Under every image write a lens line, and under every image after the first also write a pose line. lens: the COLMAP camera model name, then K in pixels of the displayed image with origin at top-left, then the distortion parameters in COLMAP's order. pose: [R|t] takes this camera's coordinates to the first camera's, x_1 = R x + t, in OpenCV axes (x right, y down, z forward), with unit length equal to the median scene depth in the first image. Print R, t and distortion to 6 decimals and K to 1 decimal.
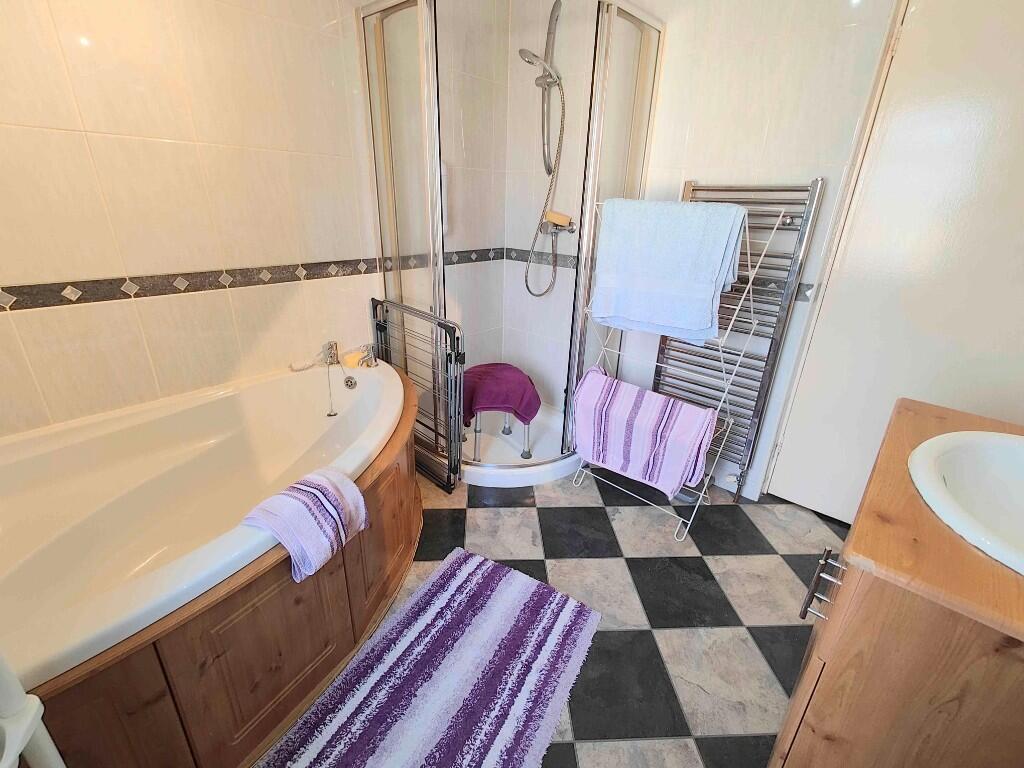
lens RADIAL K [[446.5, 0, 510.9], [0, 446.5, 378.9], [0, 0, 1]] dist [0.002074, 0.001268]
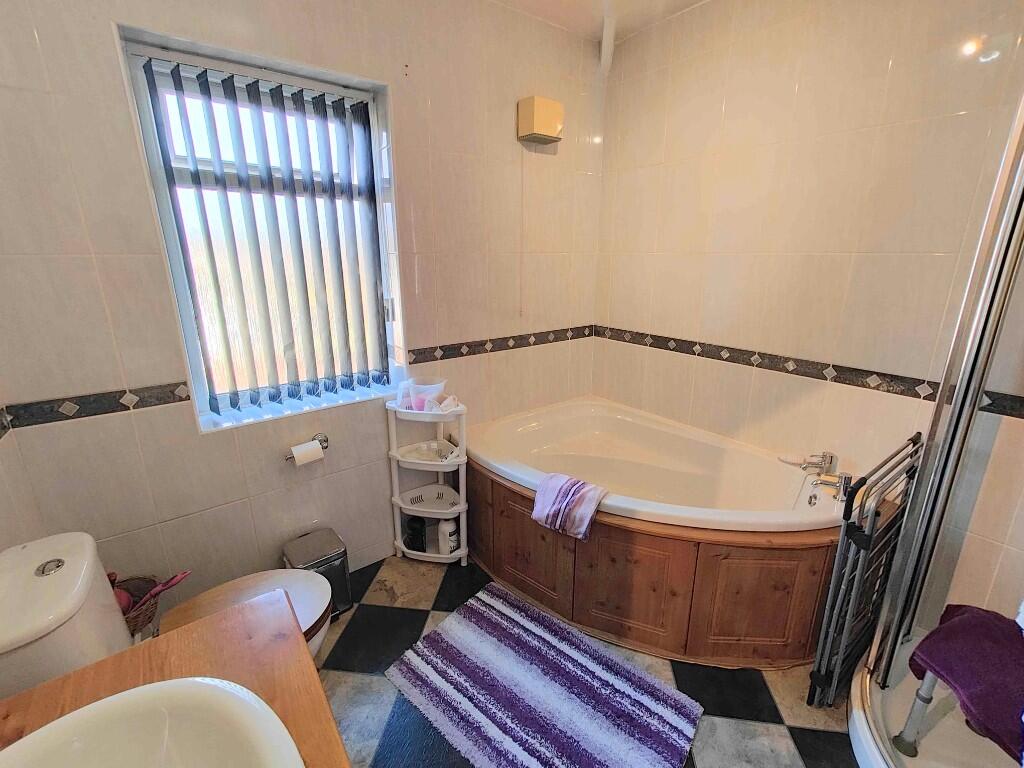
lens RADIAL K [[446.5, 0, 510.9], [0, 446.5, 378.9], [0, 0, 1]] dist [0.002074, 0.001268]
pose [[-0.182163, 0.242143, -0.952987, 0.677242], [-0.368589, 0.881713, 0.294489, -0.313941], [0.911569, 0.404906, -0.071364, 0.562646]]
